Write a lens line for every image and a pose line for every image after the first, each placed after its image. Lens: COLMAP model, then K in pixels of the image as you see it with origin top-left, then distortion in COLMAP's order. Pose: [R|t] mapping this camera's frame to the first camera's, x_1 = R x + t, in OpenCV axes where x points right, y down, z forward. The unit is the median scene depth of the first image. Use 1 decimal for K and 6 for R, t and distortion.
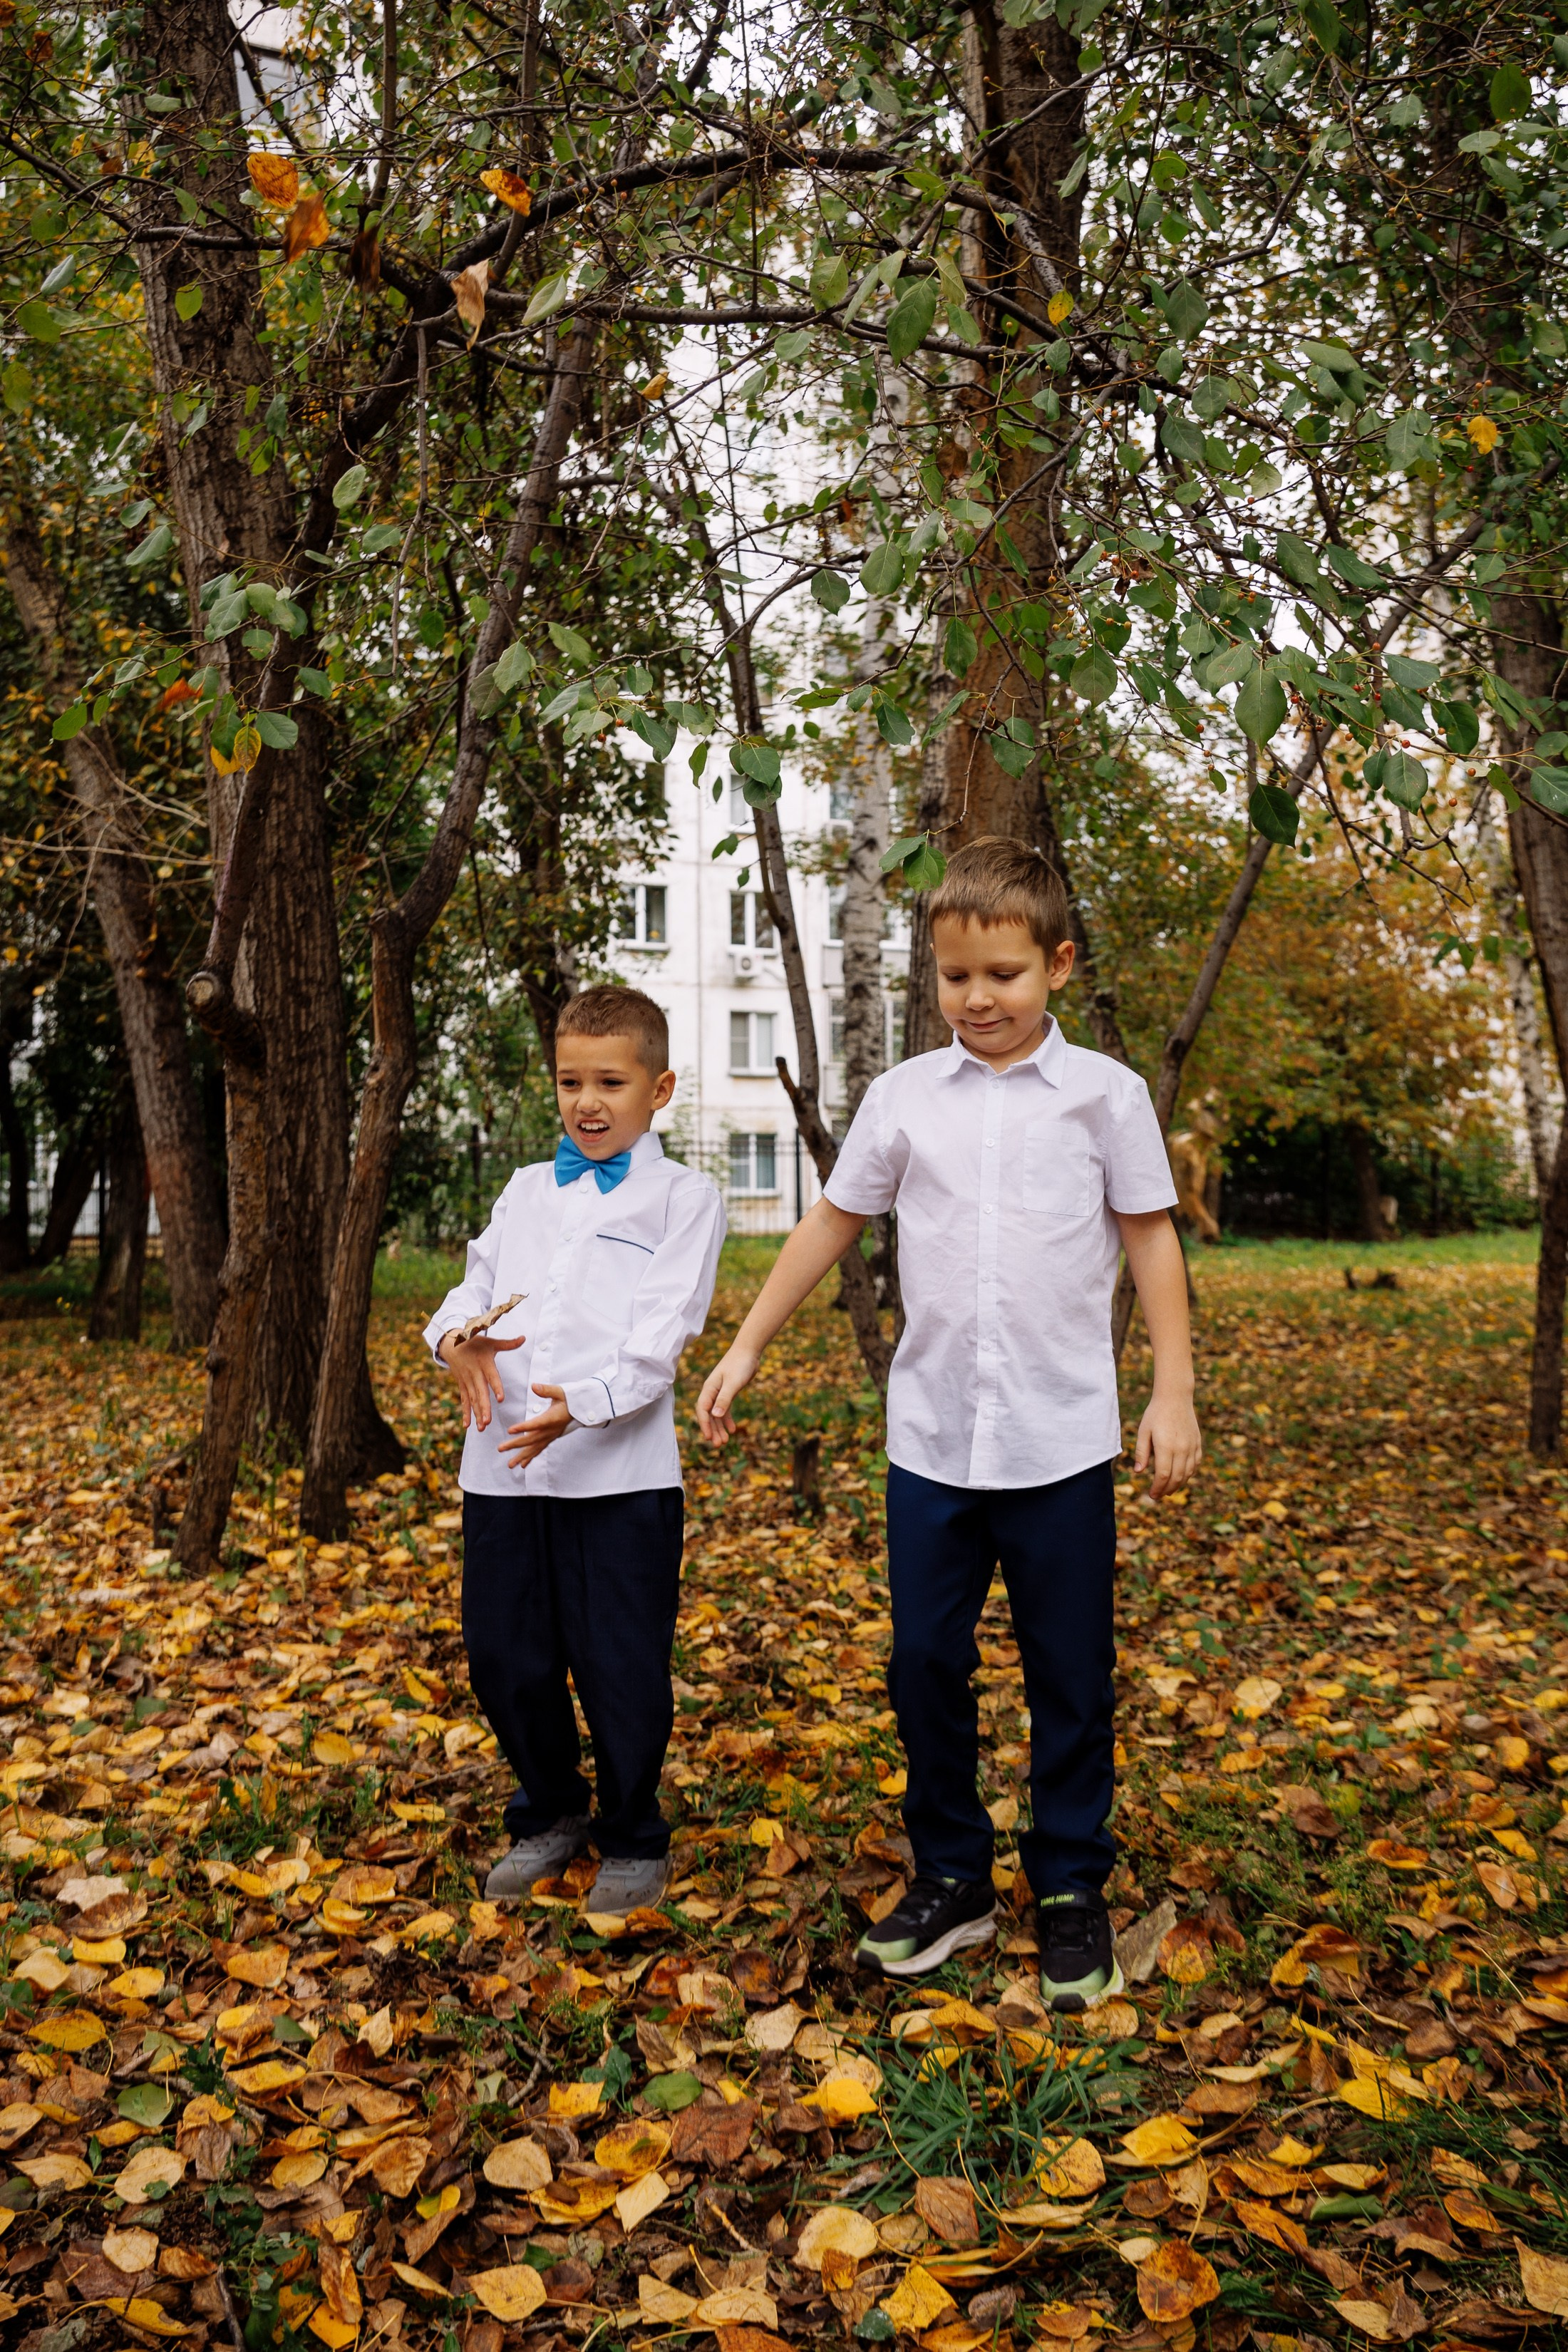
lens RADIAL K [[2005.8, 0, 832.2], [0, 2005.8, 1175.8], [0, 0, 1]] dist [-0.083650, 0.096231]
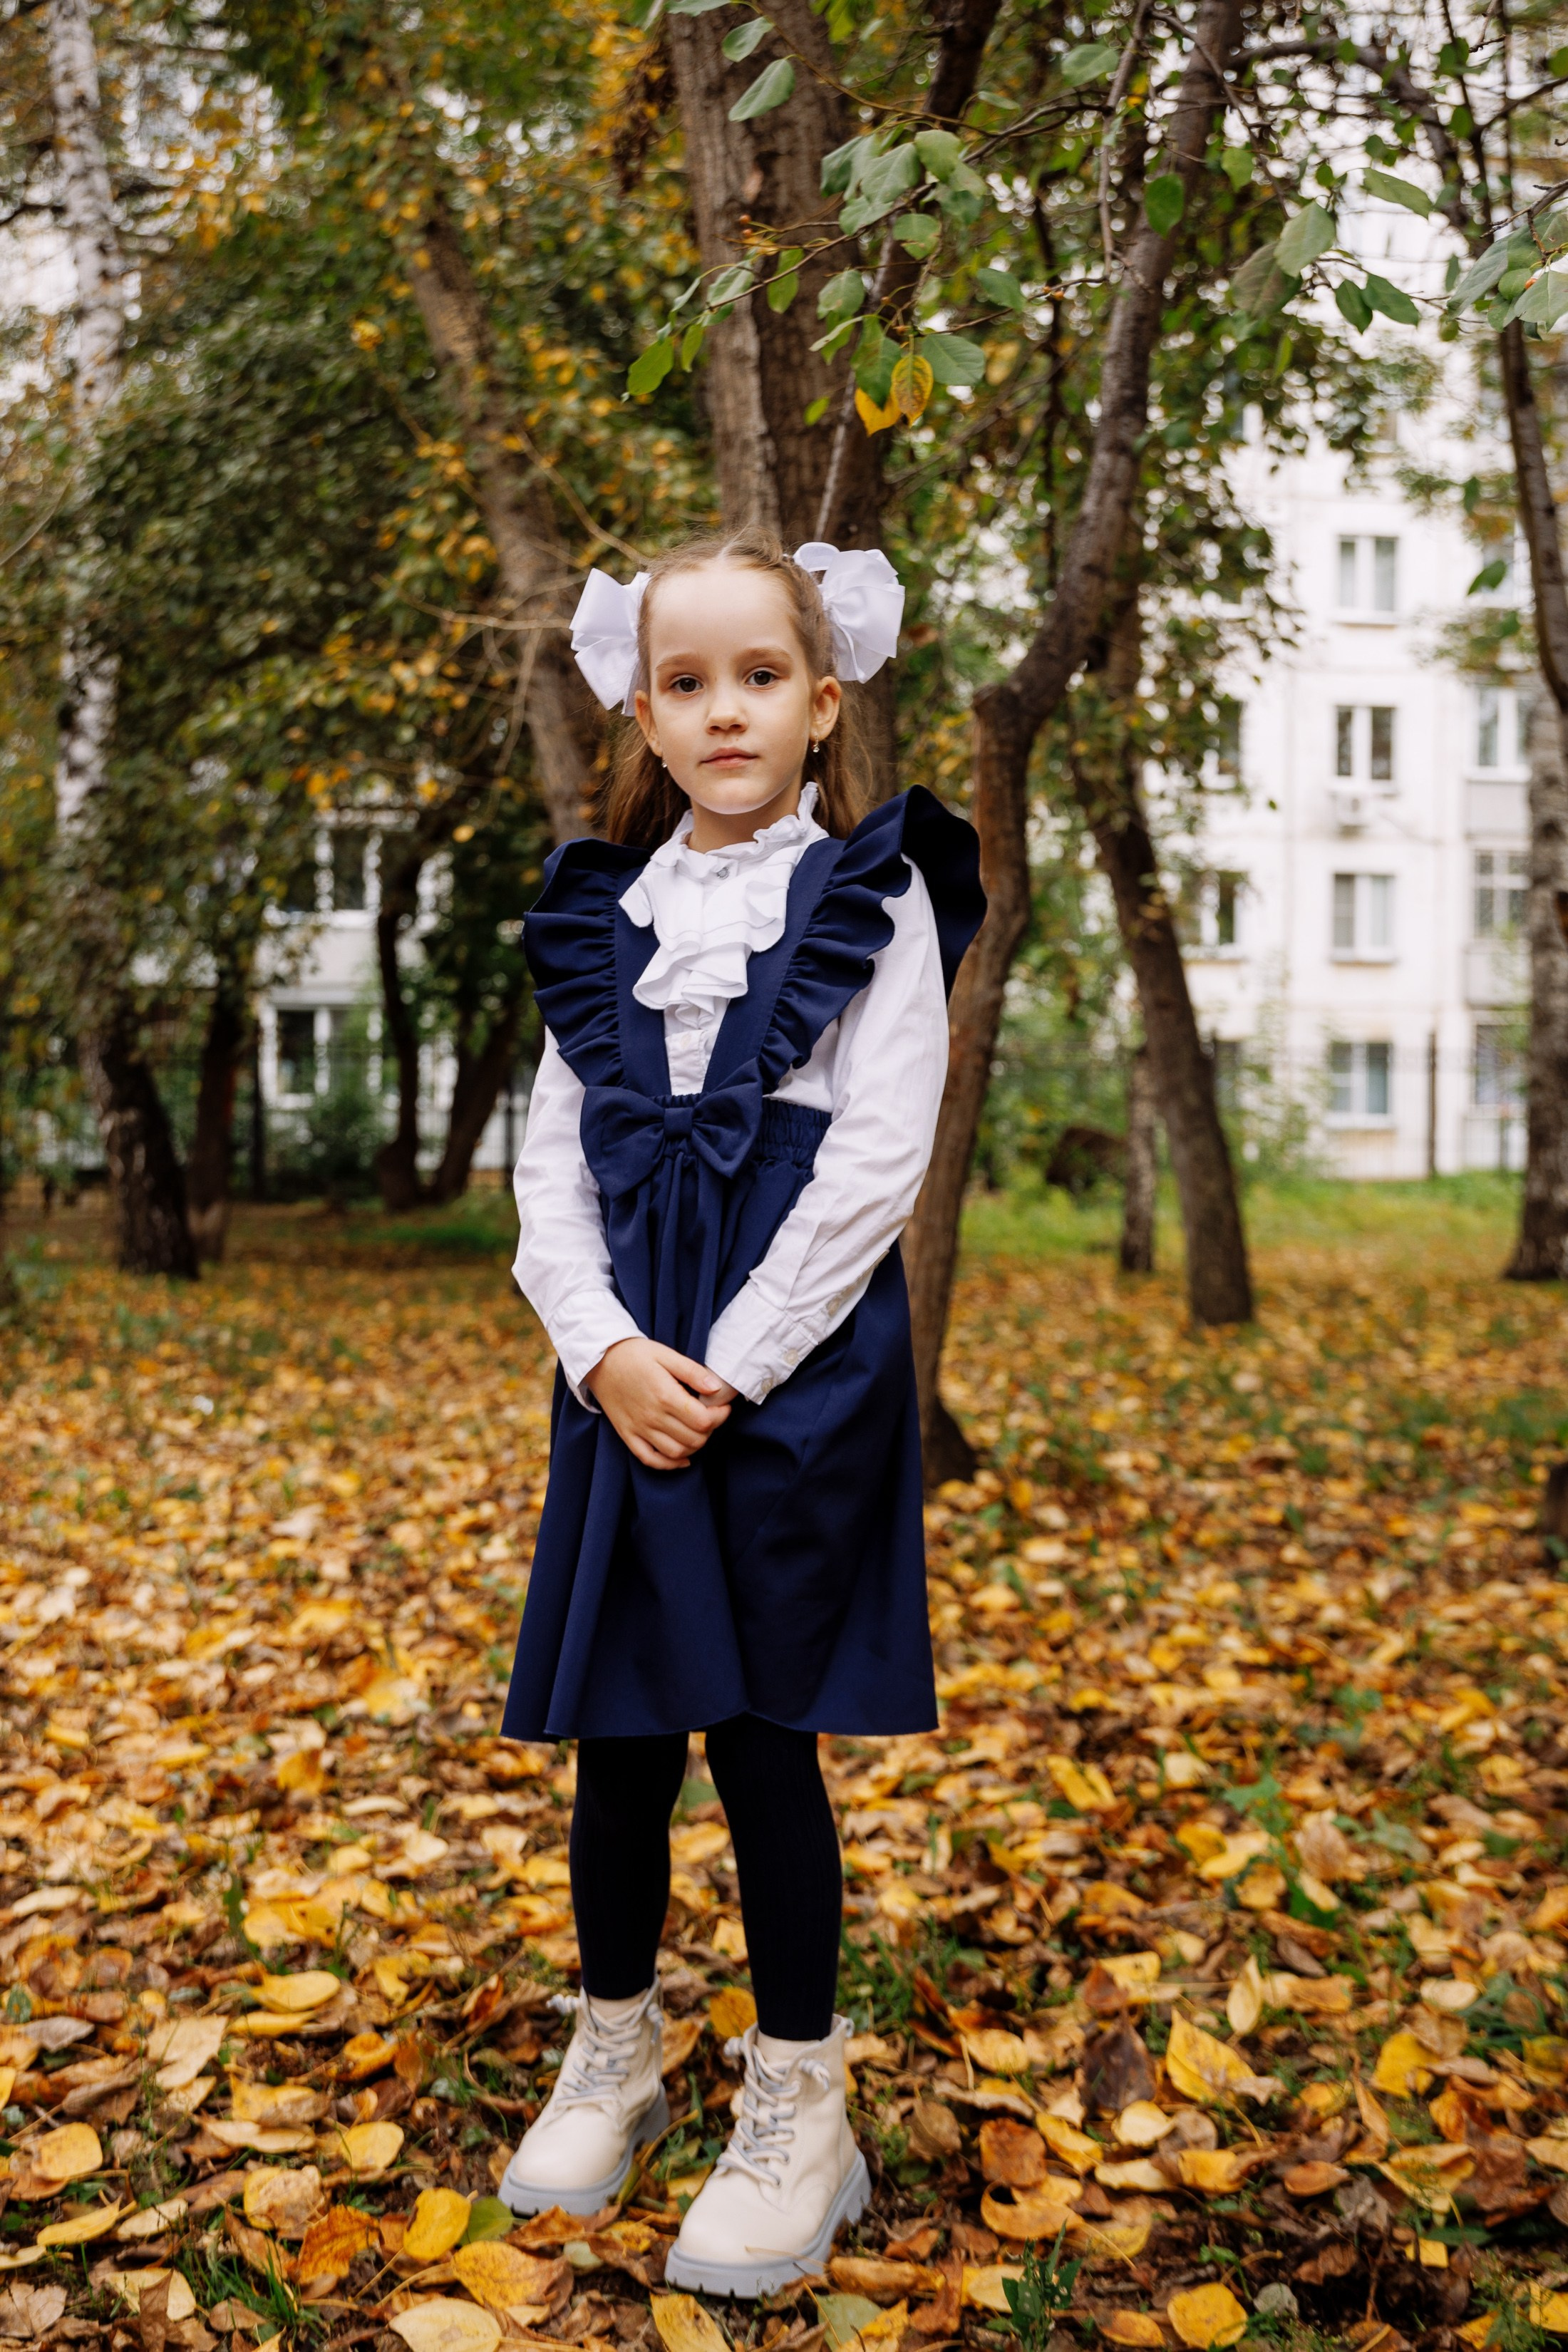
lens RADIAL K [[2688.3, 0, 789.5], [0, 2688.3, 1201.3], [0, 0, 1]] dist [0.007460, 0.106170]
pose [[0.970621, 0.017412, -0.239981, -0.073351], [-0.008407, 0.999223, 0.038497, 0.015583], [0.240465, -0.035349, 0.970014, 0.066337]]
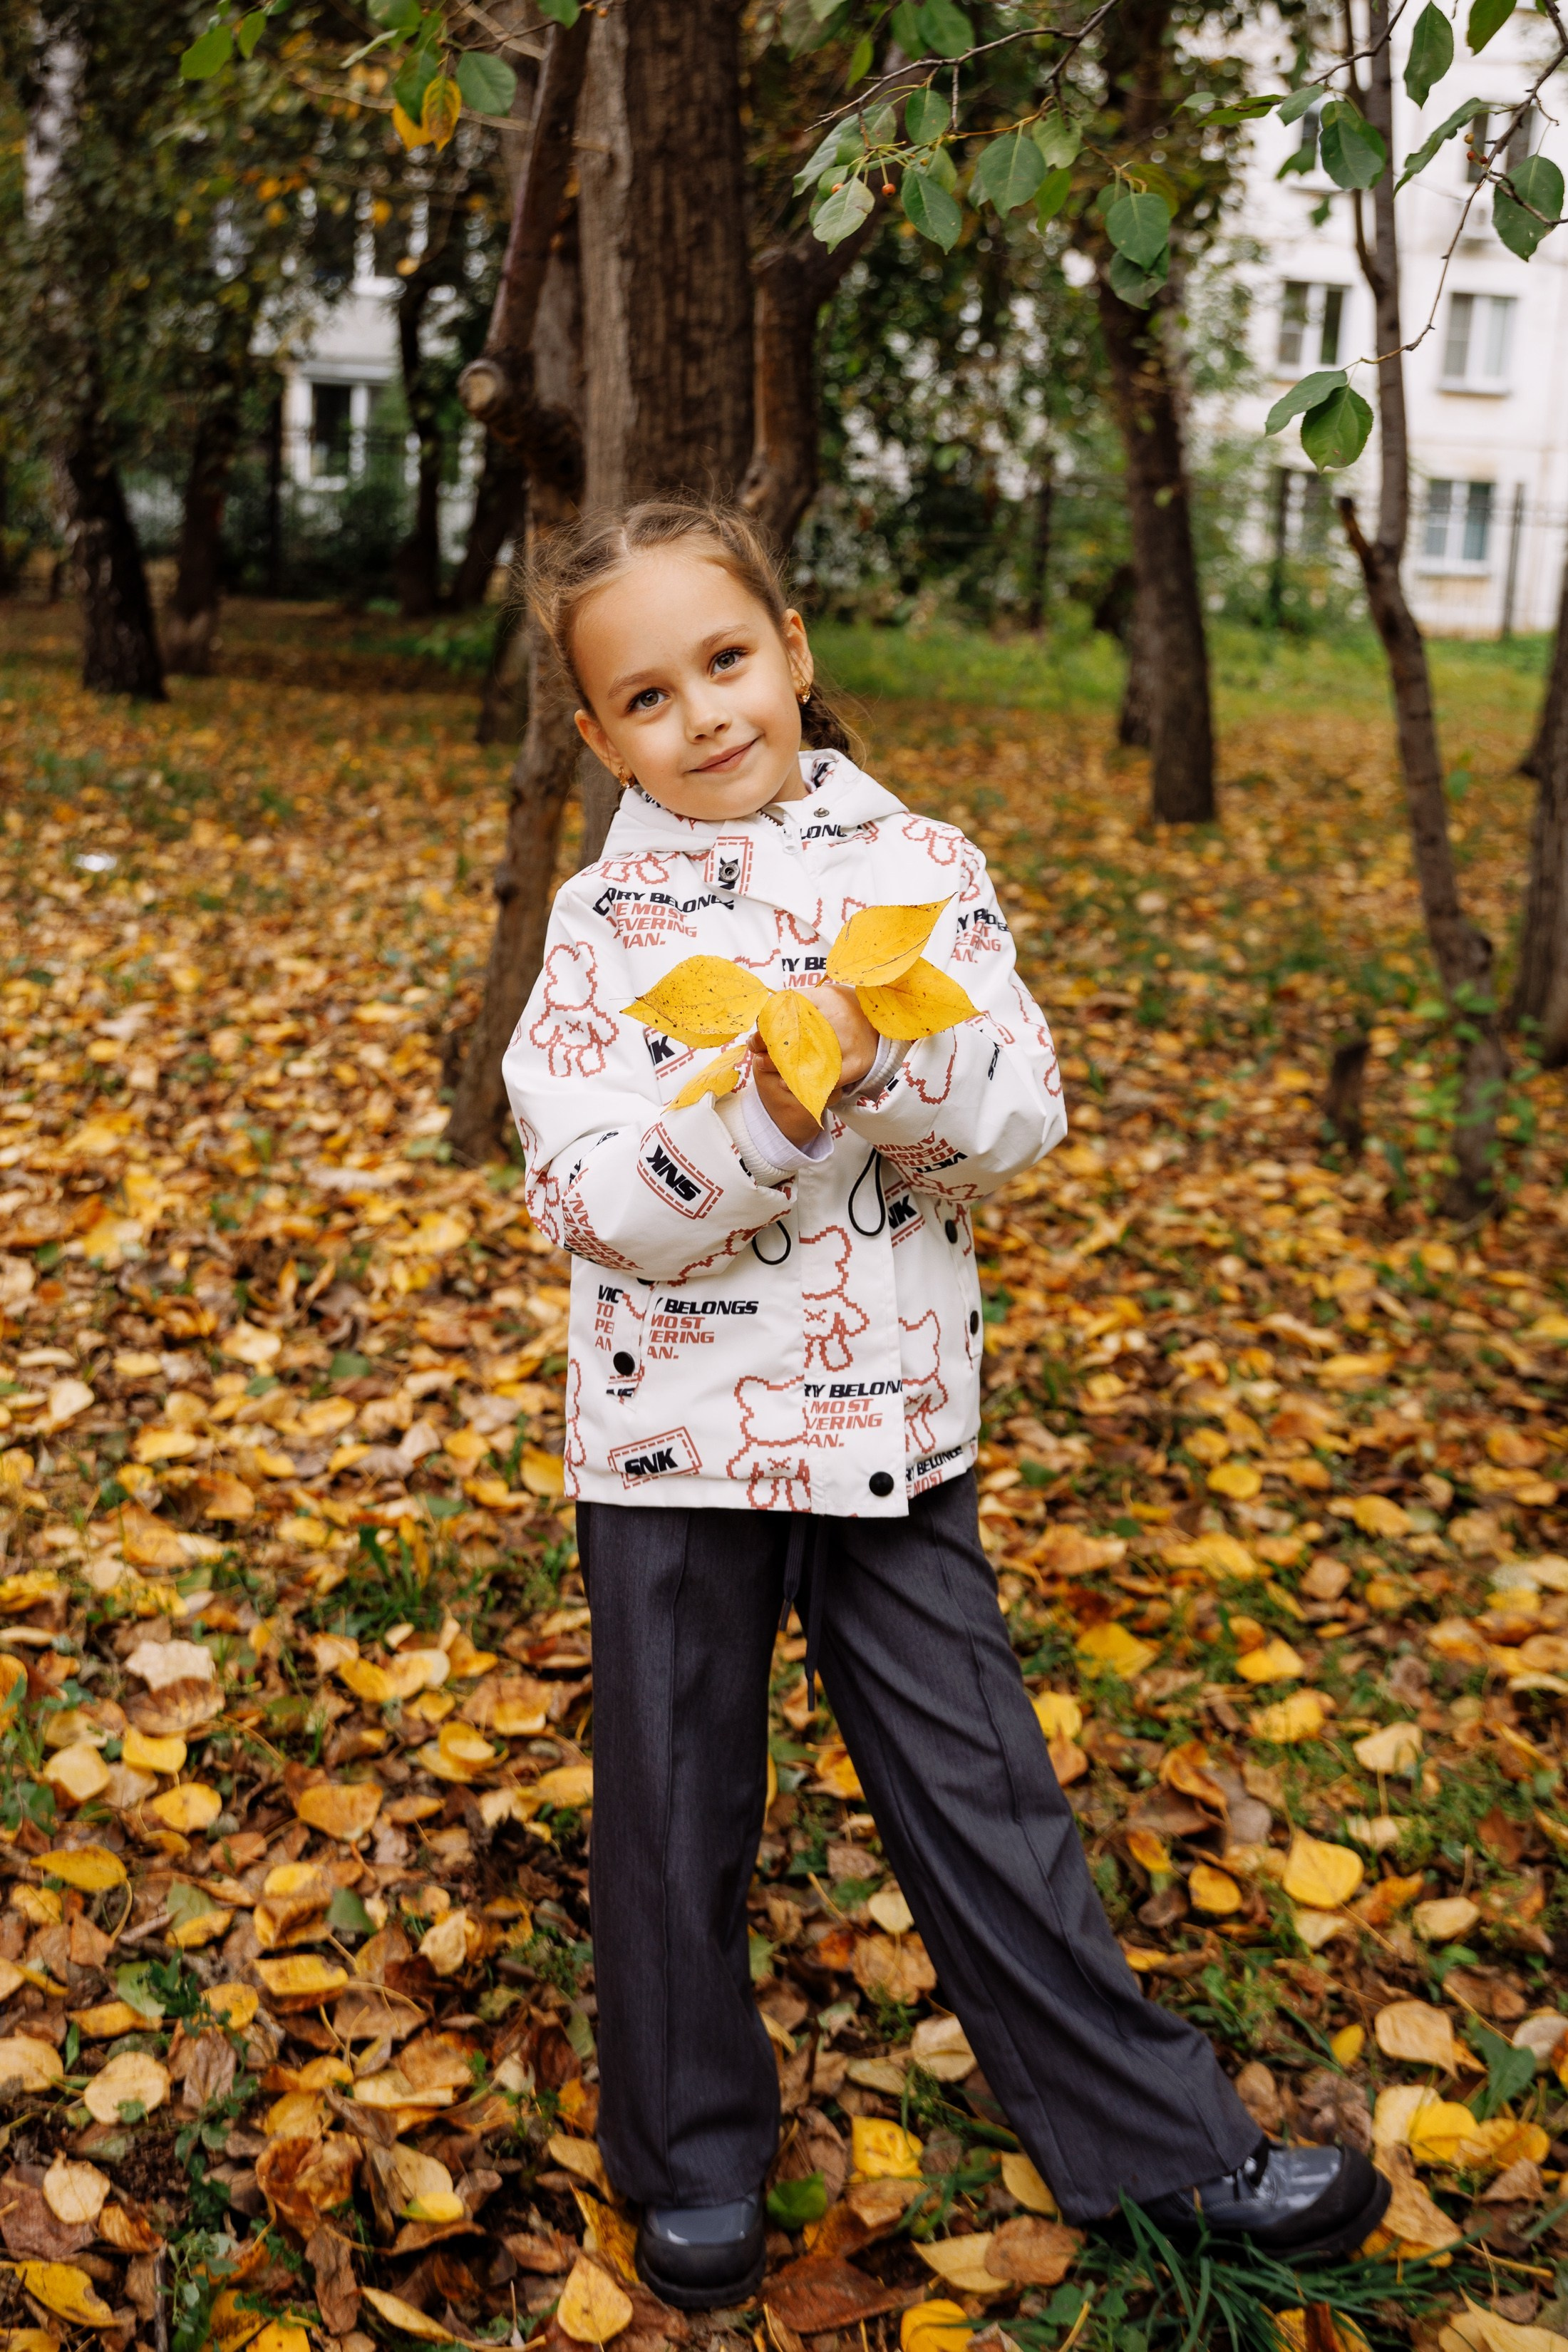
lens RADIAL K [[2786.9, 0, 780.1], [0, 2786.9, 1115.5], [0, 0, 1]] dist [-0.002509, 0.116294]
pose [[0.959657, 0.120595, -0.254000, 0.066479], [-0.064039, 0.973354, 0.220183, -0.063648], [0.273785, -0.195034, 0.941809, 0.041845]]
